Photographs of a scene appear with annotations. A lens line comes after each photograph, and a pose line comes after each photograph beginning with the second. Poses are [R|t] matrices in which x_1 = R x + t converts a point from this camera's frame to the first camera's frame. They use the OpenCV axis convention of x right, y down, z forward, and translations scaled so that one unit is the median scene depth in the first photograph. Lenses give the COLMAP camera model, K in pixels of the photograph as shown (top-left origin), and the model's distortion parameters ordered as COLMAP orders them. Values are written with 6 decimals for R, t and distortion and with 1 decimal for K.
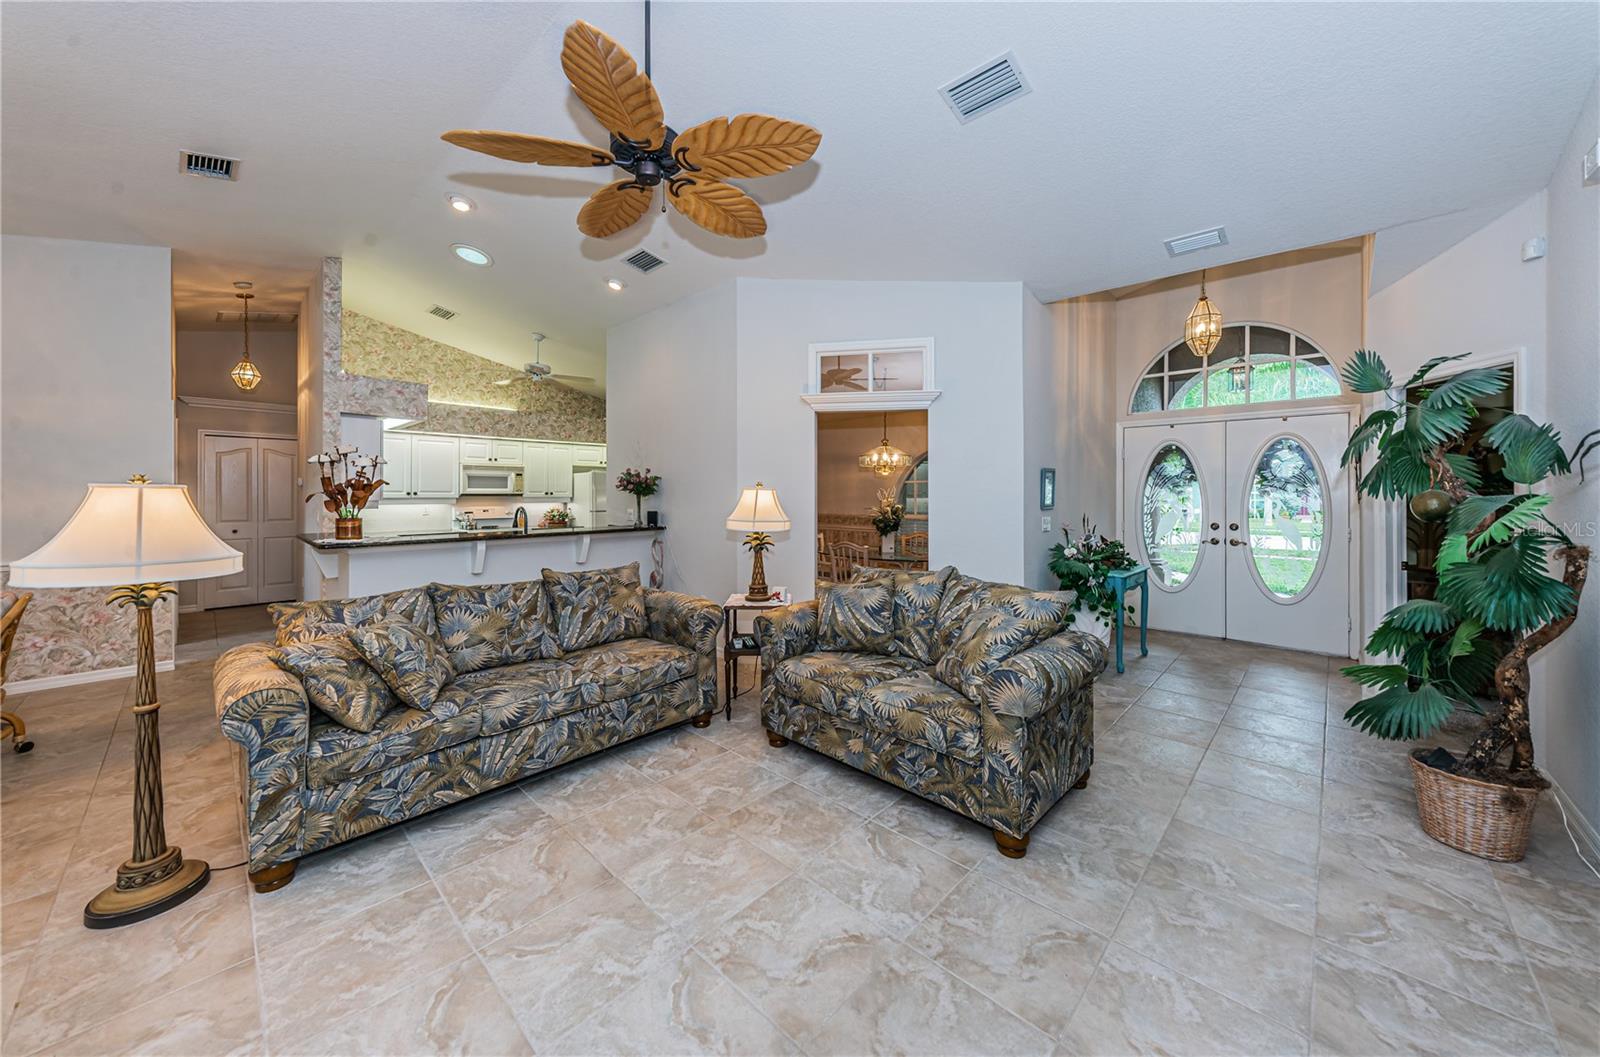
lens RADIAL K [[562.1, 0, 780.6], [0, 562.1, 492.4], [0, 0, 1]] dist [0.004778, -0.000695]
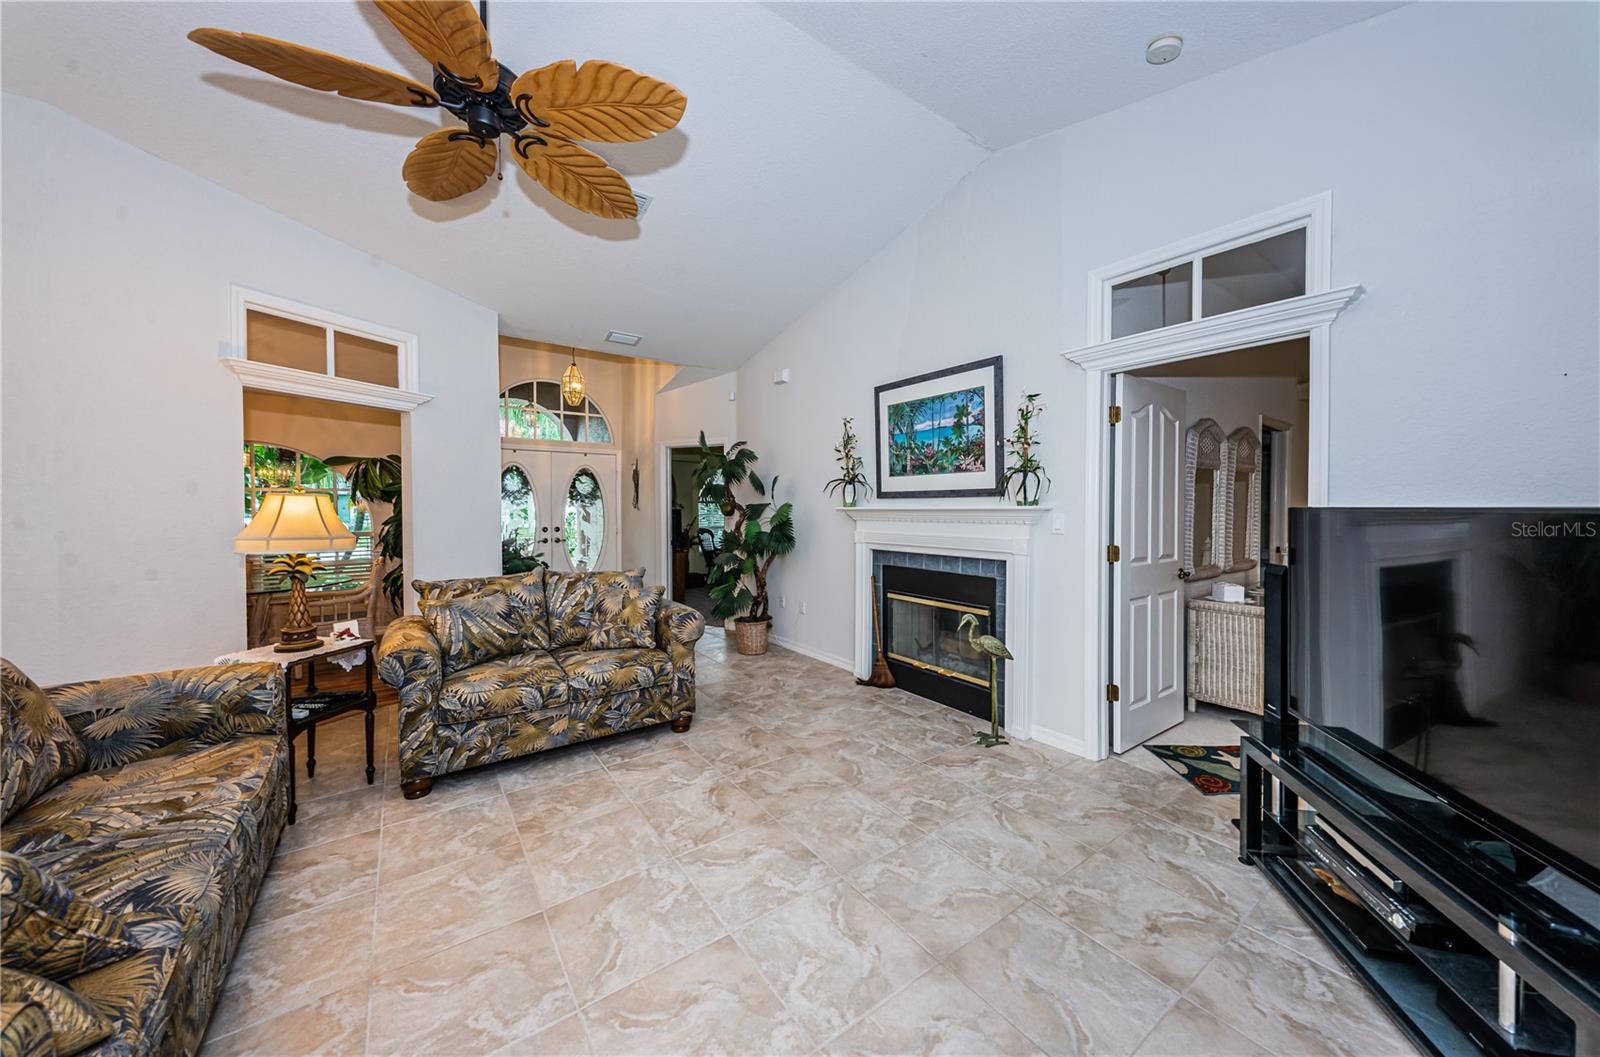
lens RADIAL K [[562.1, 0, 814.8], [0, 562.1, 512.2], [0, 0, 1]] dist [0.004778, -0.000695]
pose [[0.161997, -0.011663, 0.986722, -0.760945], [0.005176, 0.999926, 0.010970, 0.014154], [-0.986778, 0.003330, 0.162045, 0.276128]]
